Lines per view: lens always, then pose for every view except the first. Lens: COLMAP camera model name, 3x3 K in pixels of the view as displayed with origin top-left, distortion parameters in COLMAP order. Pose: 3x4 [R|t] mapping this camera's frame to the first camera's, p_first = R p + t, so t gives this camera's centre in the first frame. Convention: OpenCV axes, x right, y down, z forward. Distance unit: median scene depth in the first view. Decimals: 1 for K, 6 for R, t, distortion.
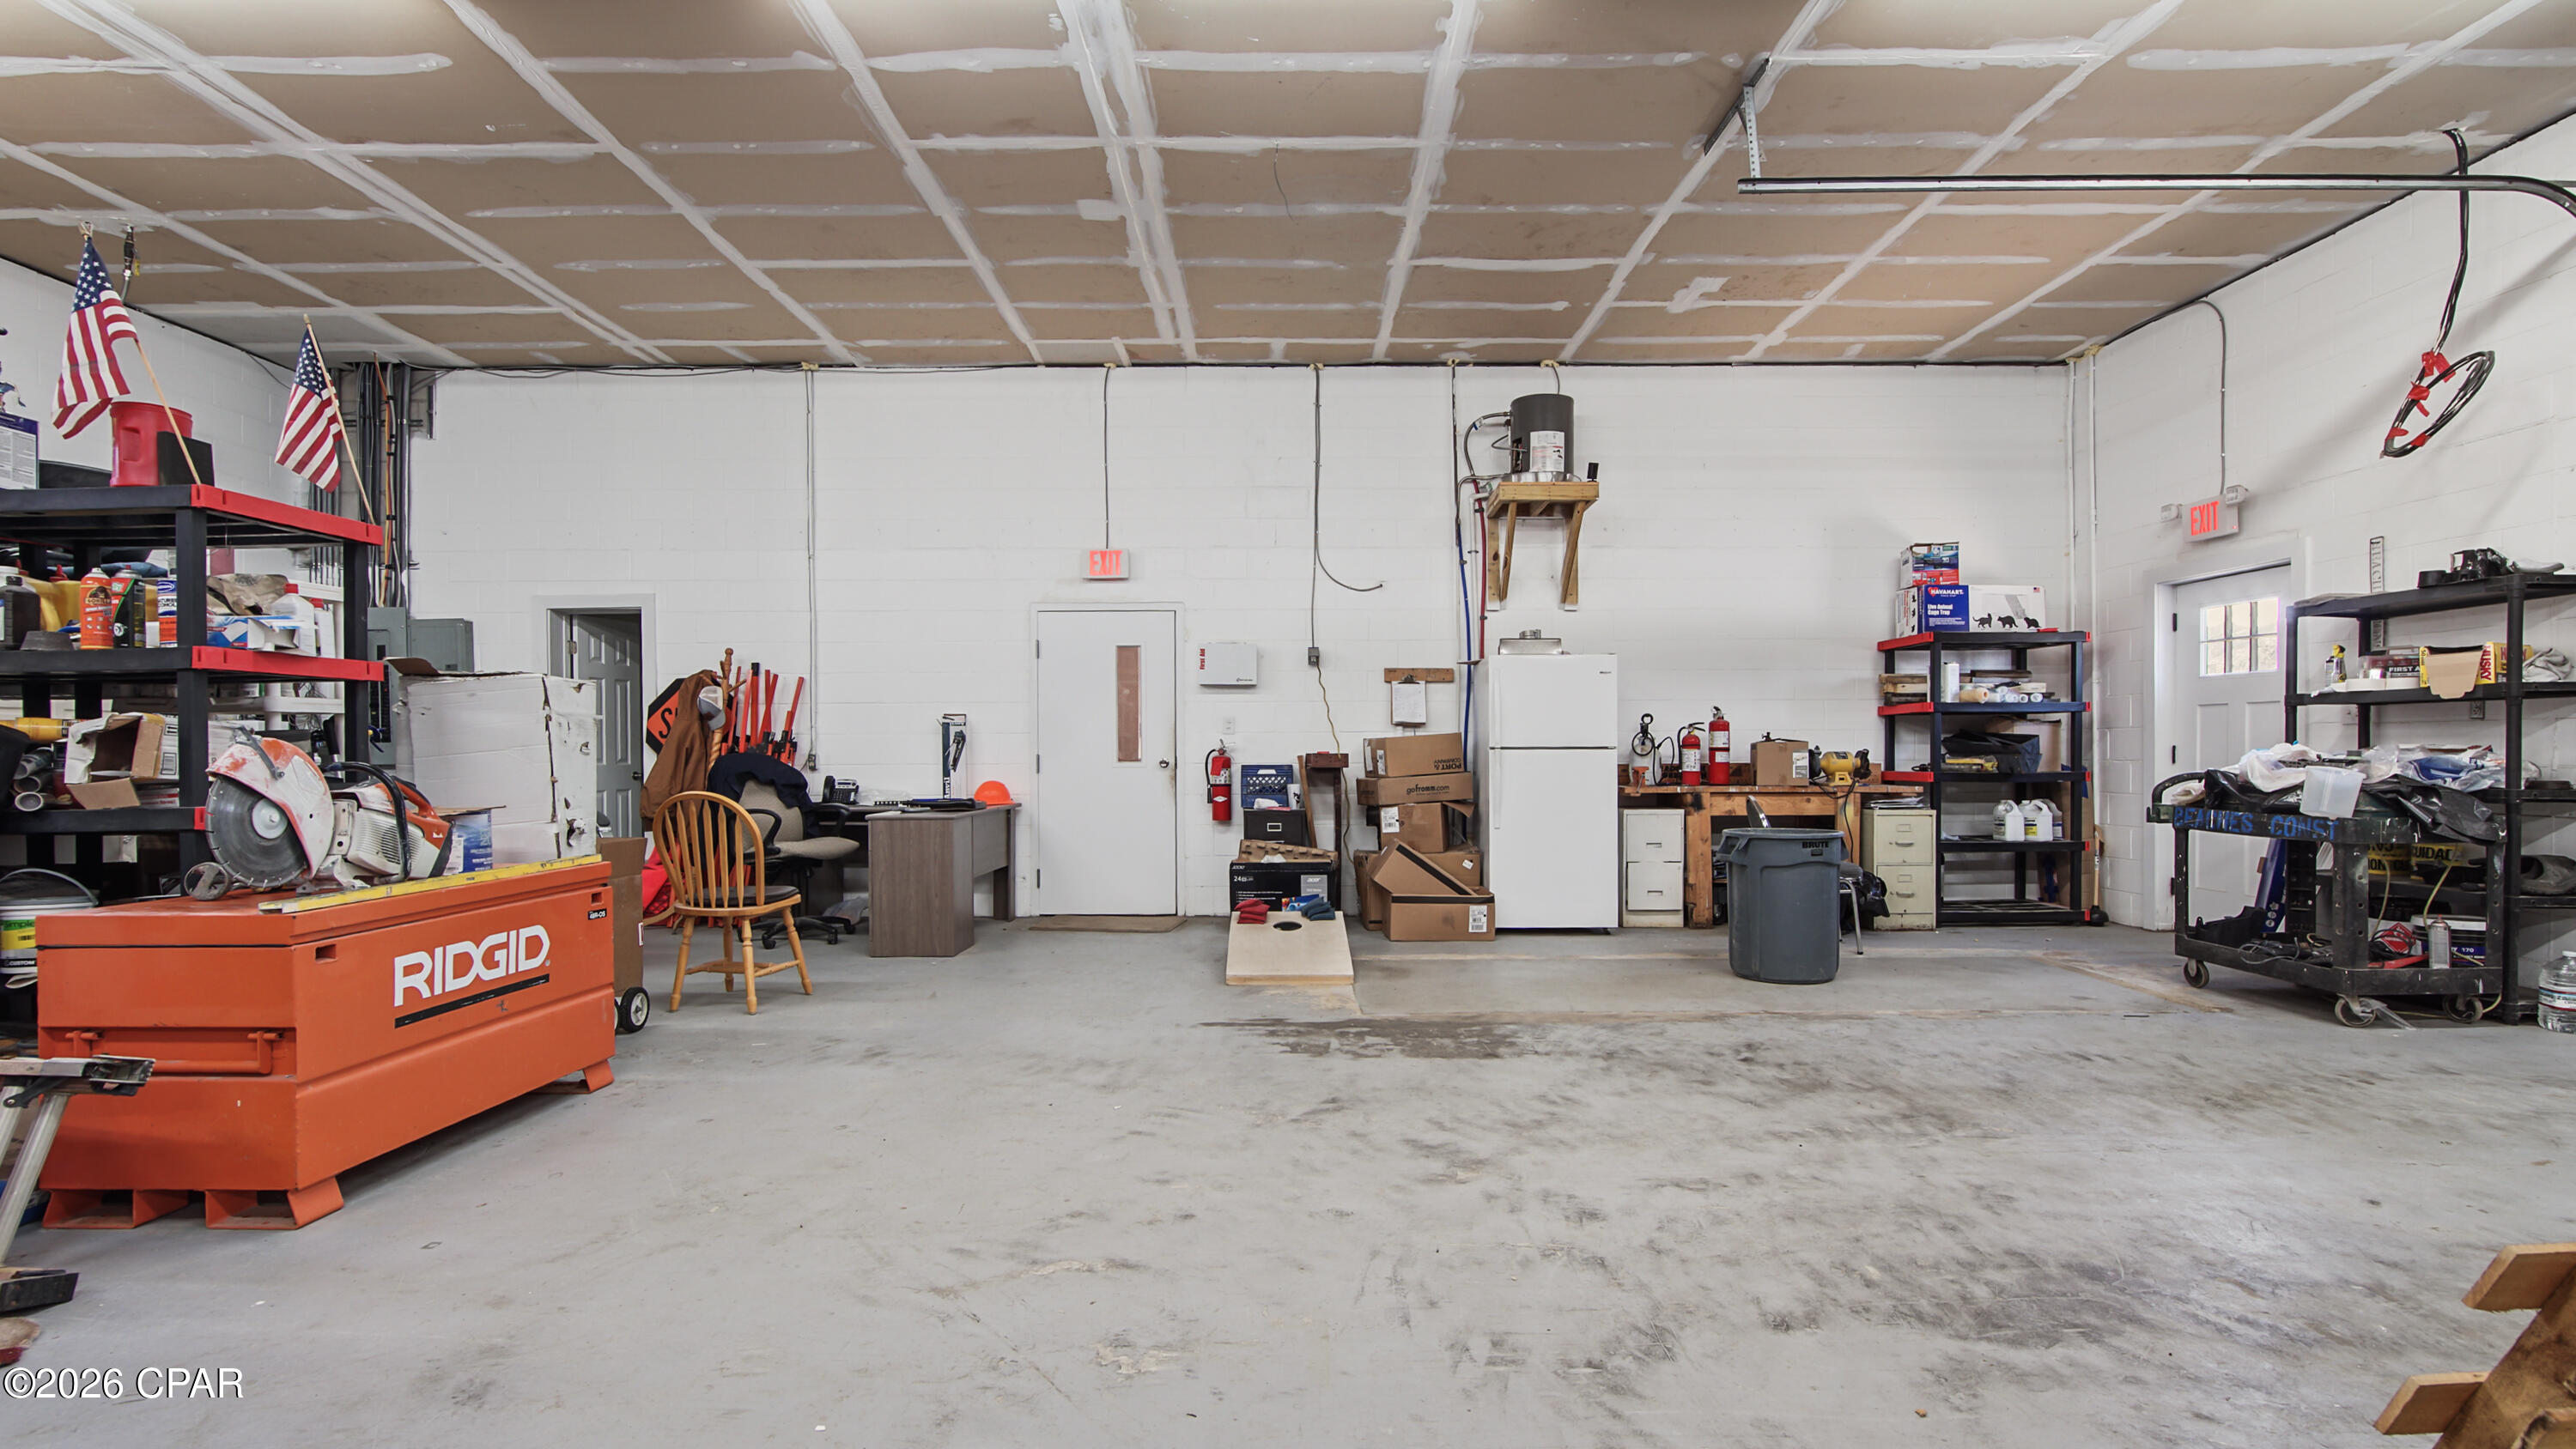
lens RADIAL K [[1154.5, 0, 1288.0], [0, 1154.5, 724.5], [0, 0, 1]] dist [-0.003856, -0.000381]
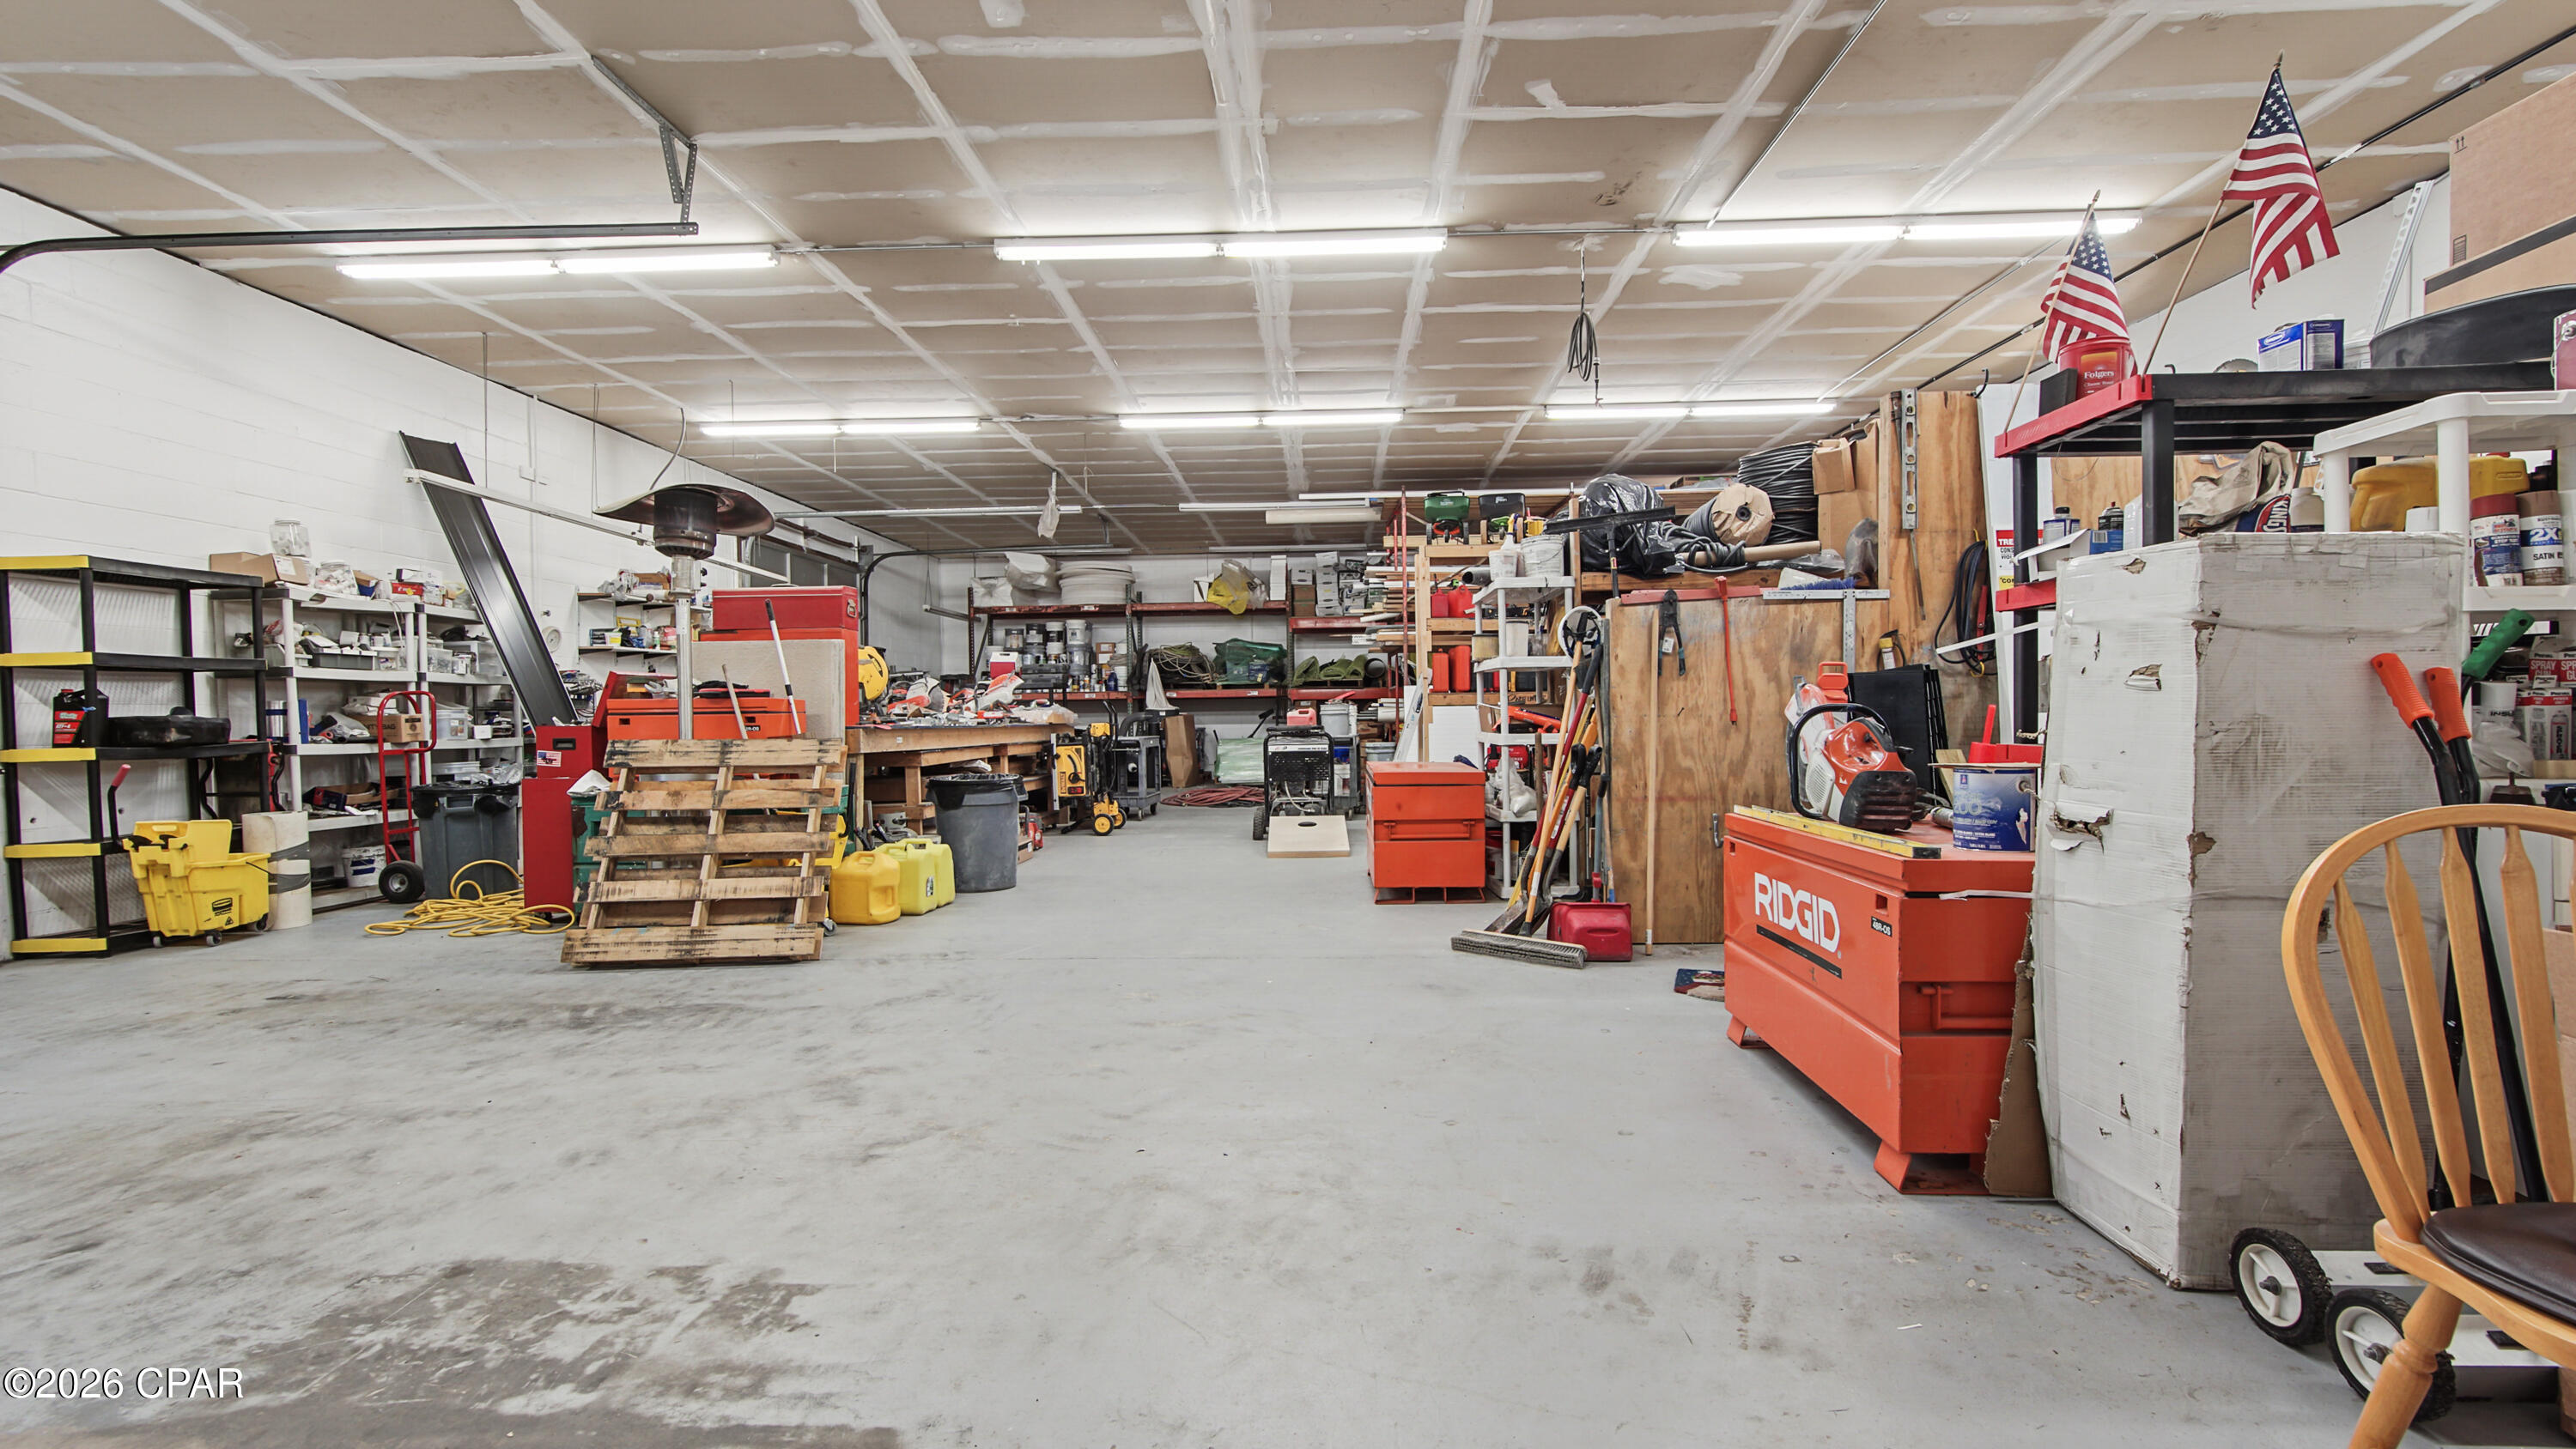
lens RADIAL K [[1154.5, 0, 1288.0], [0, 1154.5, 724.5], [0, 0, 1]] dist [-0.003856, -0.000381]
pose [[-0.998930, 0.019807, 0.041793, -0.272069], [0.019294, 0.999734, -0.012652, 0.044918], [-0.042032, -0.011832, -0.999046, 1.692697]]
